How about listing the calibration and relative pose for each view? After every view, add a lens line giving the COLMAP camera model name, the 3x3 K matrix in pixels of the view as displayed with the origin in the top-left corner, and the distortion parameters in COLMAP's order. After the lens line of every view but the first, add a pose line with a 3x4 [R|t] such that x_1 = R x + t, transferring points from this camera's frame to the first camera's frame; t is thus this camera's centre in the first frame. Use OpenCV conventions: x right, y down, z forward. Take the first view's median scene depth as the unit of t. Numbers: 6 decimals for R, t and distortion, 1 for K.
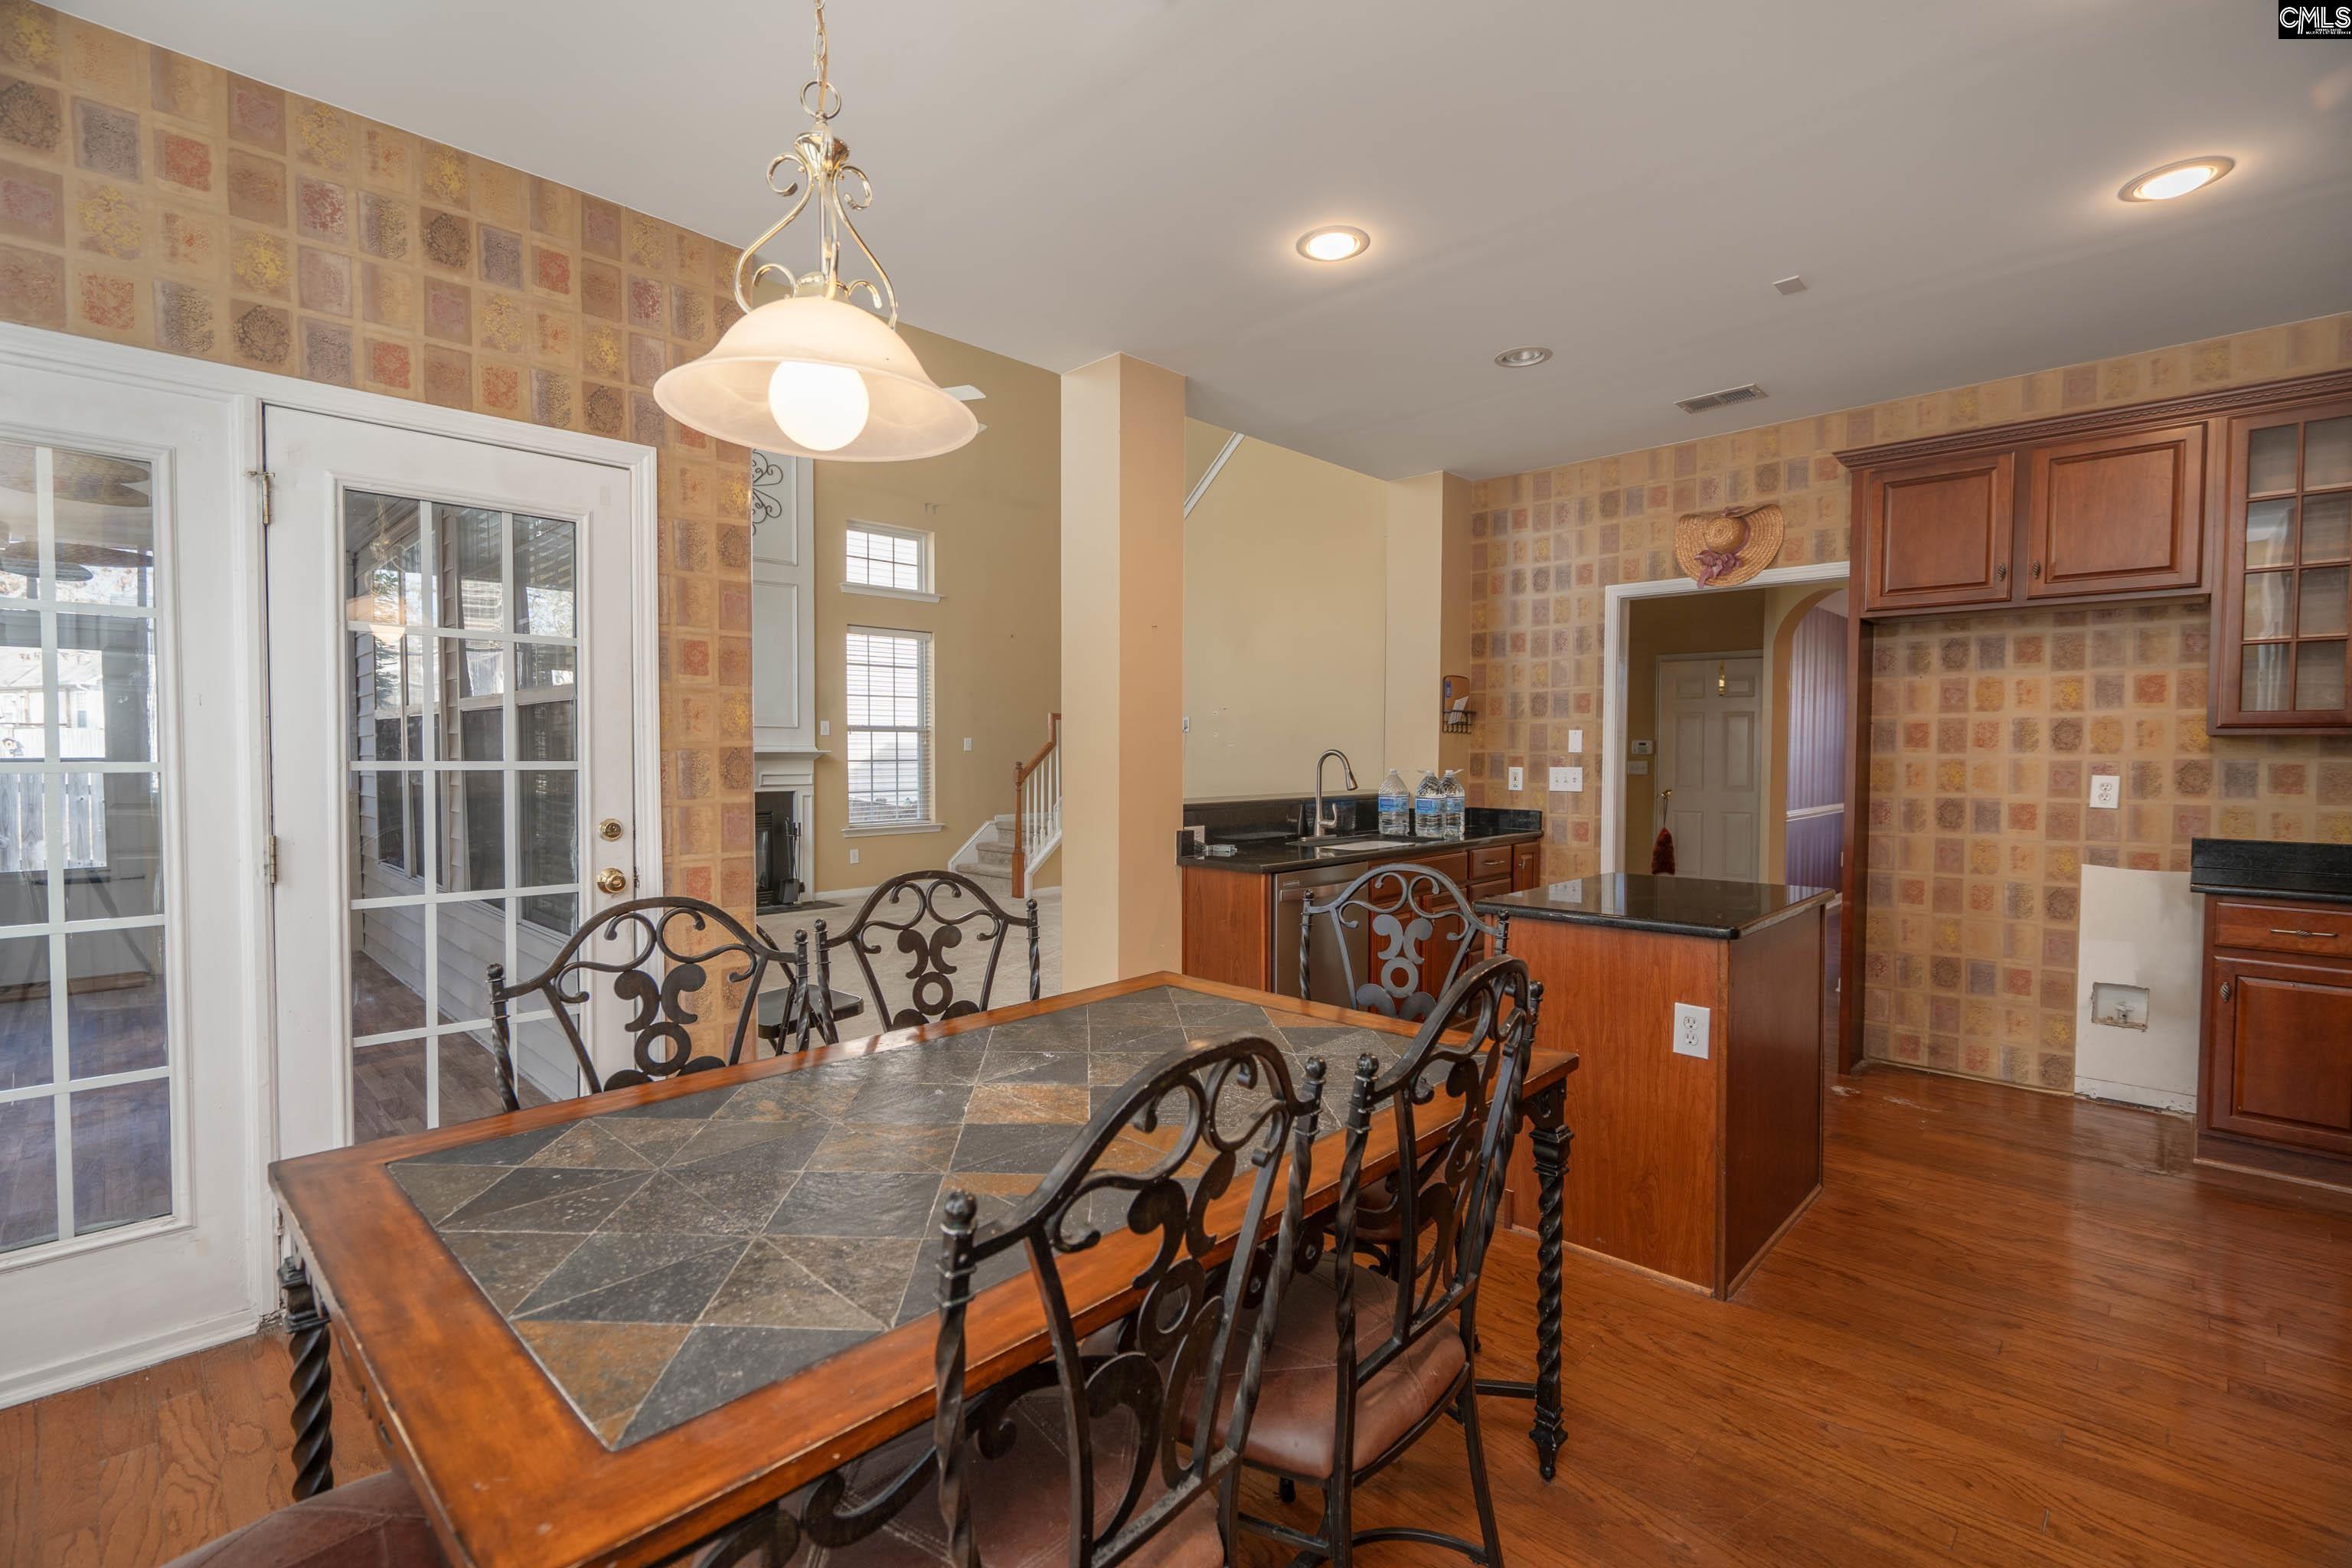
lens RADIAL K [[1021.3, 0, 1176.0], [0, 1021.3, 784.0], [0, 0, 1]] dist [0.015022, 0.000540]
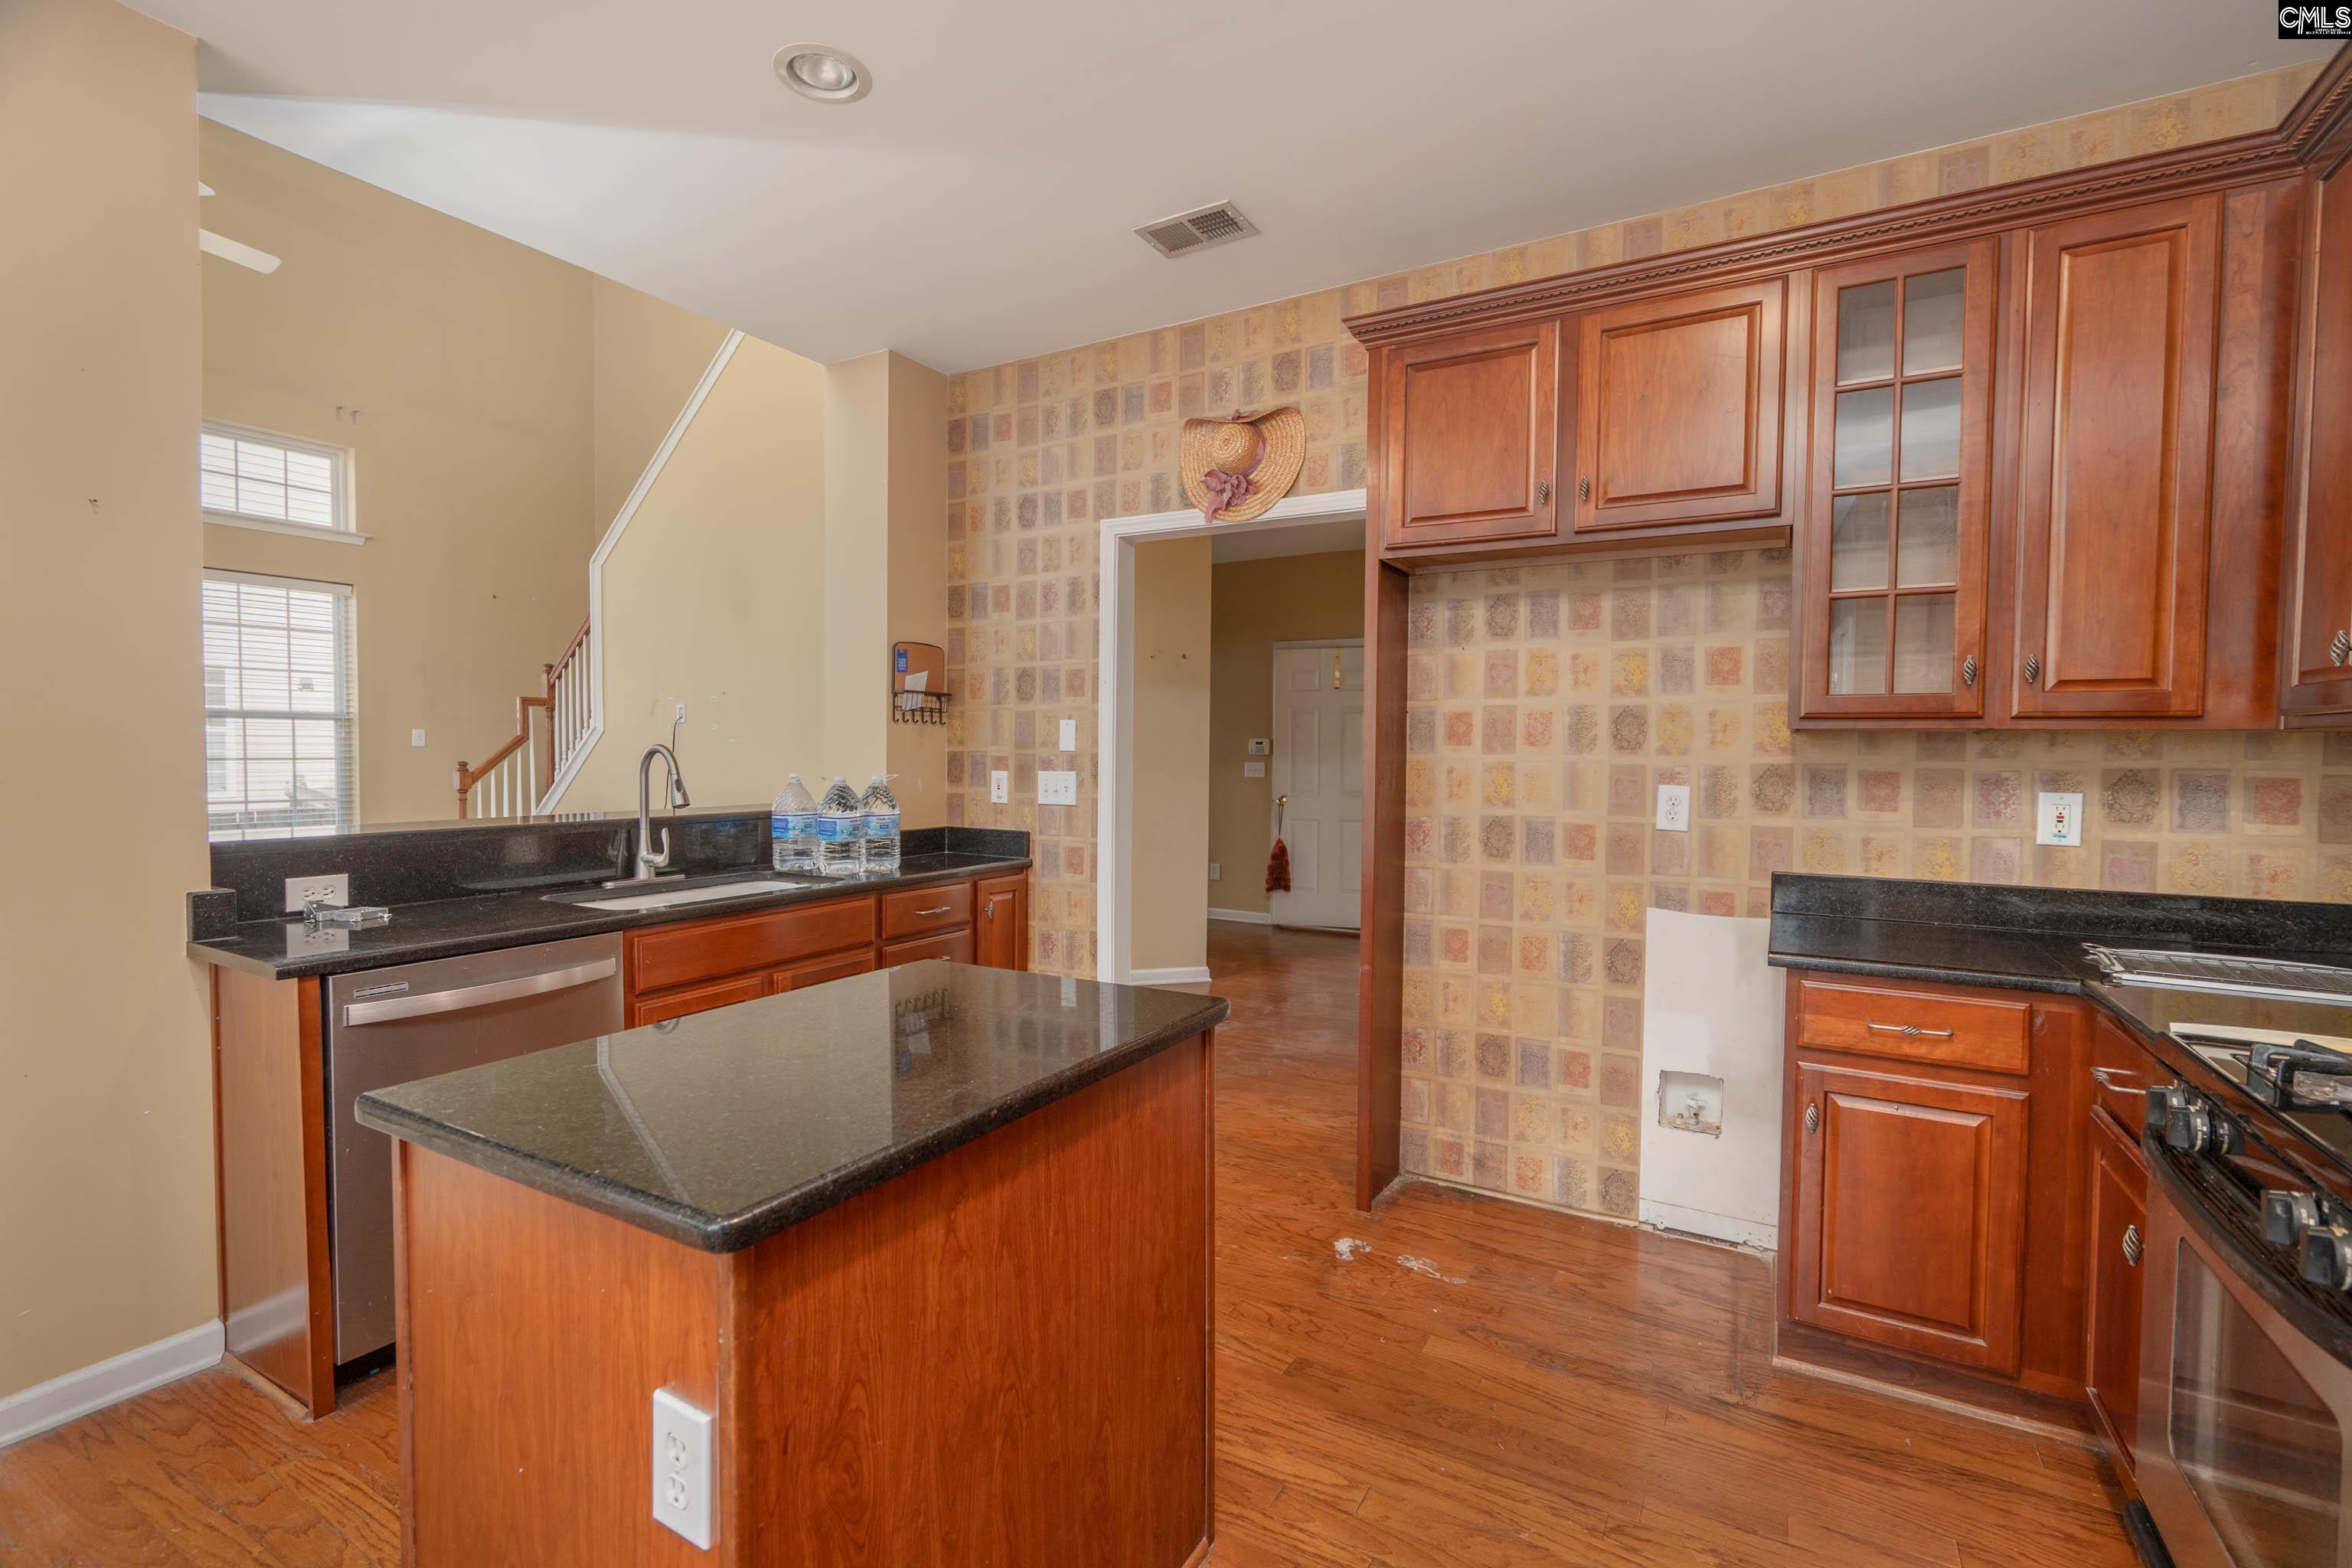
lens RADIAL K [[1152.4, 0, 1060.1], [0, 1152.4, 787.0], [0, 0, 1]] dist [0.015758, 0.000452]
pose [[0.975826, -0.001701, 0.218542, 0.264962], [0.001738, 0.999998, 0.000024, -0.006889], [-0.218542, 0.000356, 0.975827, 0.264988]]
